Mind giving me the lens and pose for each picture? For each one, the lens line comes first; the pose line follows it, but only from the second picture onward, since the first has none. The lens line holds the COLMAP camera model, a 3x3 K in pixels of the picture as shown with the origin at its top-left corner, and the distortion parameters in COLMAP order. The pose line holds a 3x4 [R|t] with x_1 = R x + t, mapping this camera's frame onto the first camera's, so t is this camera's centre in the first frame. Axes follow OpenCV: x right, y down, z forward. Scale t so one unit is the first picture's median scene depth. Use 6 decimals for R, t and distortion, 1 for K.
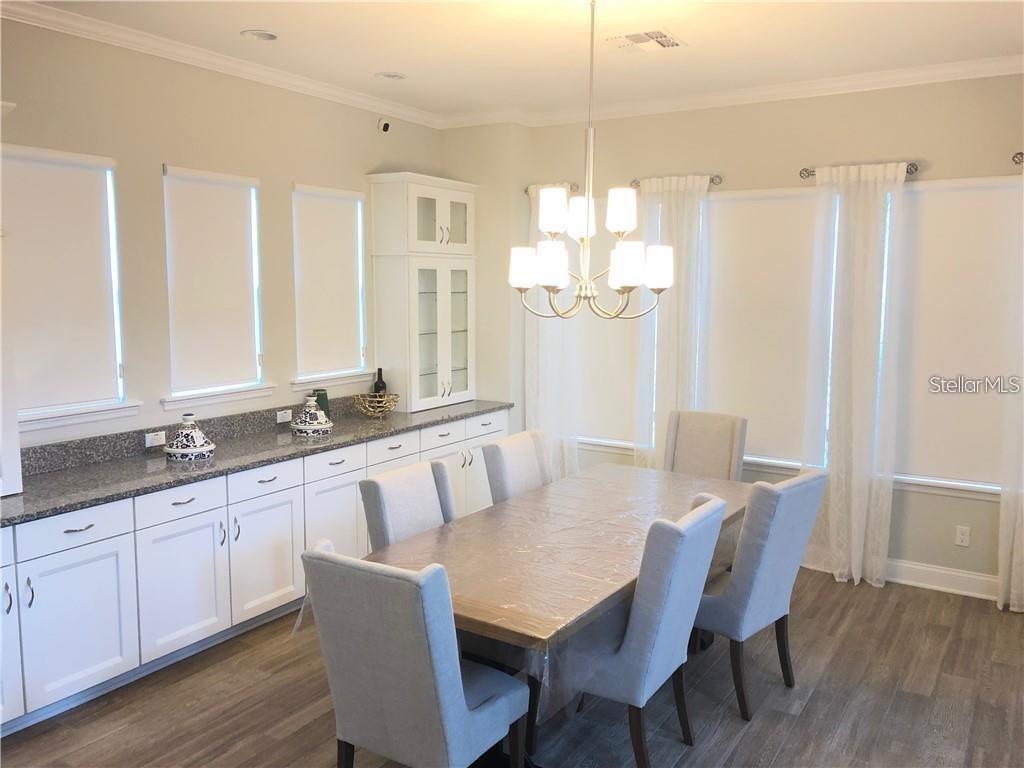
lens RADIAL K [[838.5, 0, 511.5], [0, 838.5, 378.4], [0, 0, 1]] dist [0.036705, -0.049209]
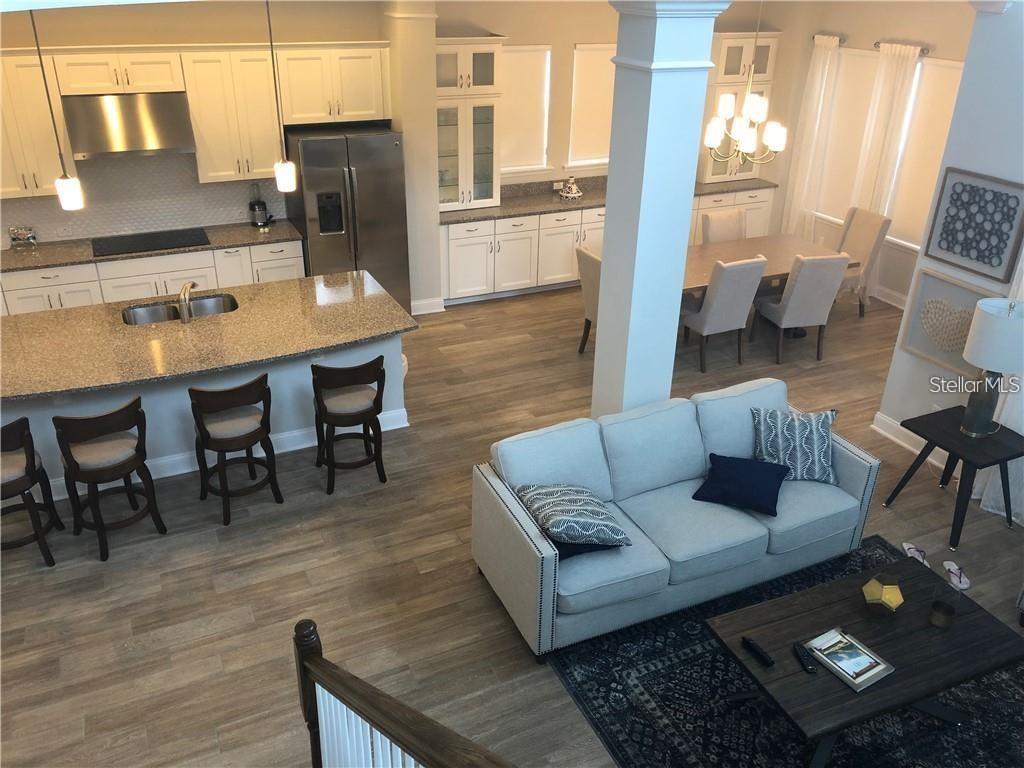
lens RADIAL K [[838.5, 0, 517.4], [0, 838.5, 377.0], [0, 0, 1]] dist [0.036705, -0.049209]
pose [[0.849010, 0.245241, -0.468016, 0.574526], [-0.078004, 0.934231, 0.348033, -0.200244], [0.522587, -0.258976, 0.812302, -0.852307]]
